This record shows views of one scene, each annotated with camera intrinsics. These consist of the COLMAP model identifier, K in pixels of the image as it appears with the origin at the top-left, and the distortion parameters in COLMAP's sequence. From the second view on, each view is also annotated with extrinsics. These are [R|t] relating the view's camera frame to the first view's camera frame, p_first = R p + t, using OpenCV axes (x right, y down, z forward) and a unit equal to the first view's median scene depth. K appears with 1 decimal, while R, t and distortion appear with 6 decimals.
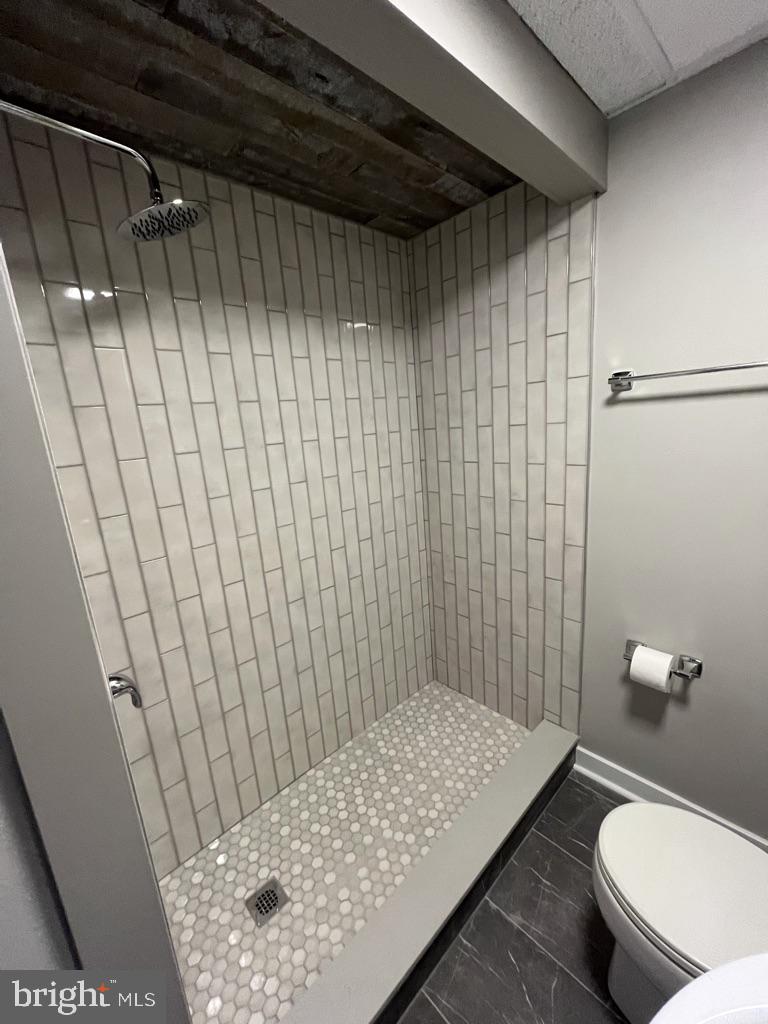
lens RADIAL K [[411.7, 0, 387.5], [0, 411.7, 510.9], [0, 0, 1]] dist [-0.002586, -0.000621]
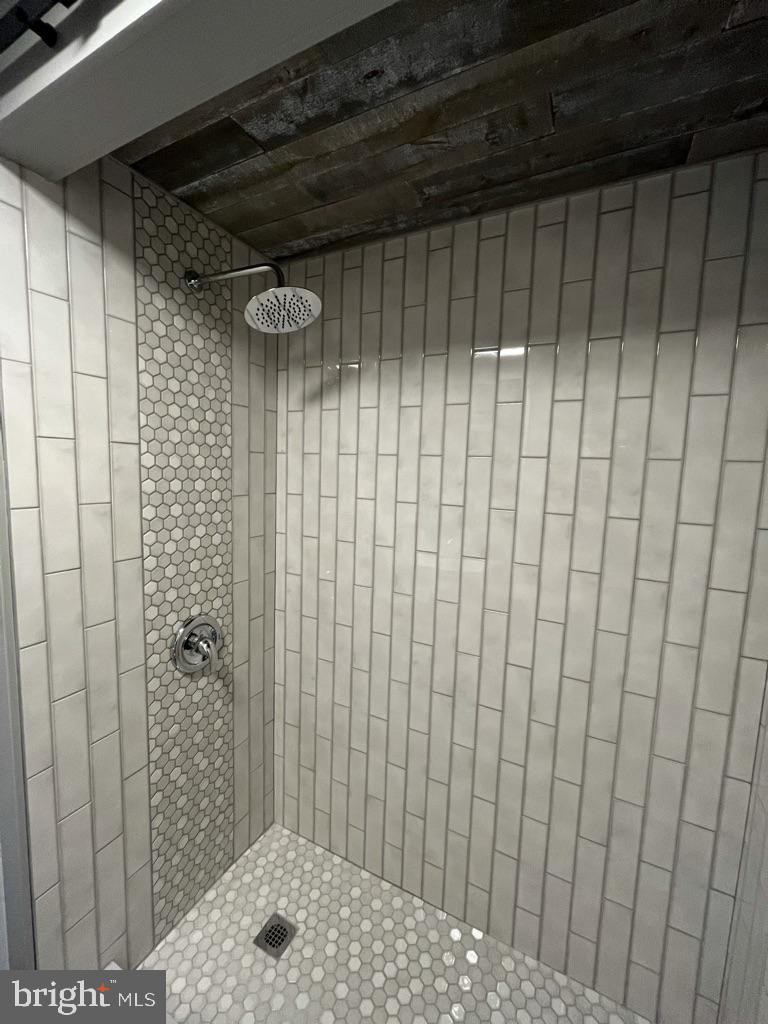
lens RADIAL K [[411.7, 0, 384.4], [0, 411.7, 510.6], [0, 0, 1]] dist [-0.002586, -0.000621]
pose [[0.327796, 0.183927, -0.926672, 0.502840], [-0.258877, 0.960810, 0.099129, -0.214307], [0.908588, 0.207400, 0.362564, 0.607296]]
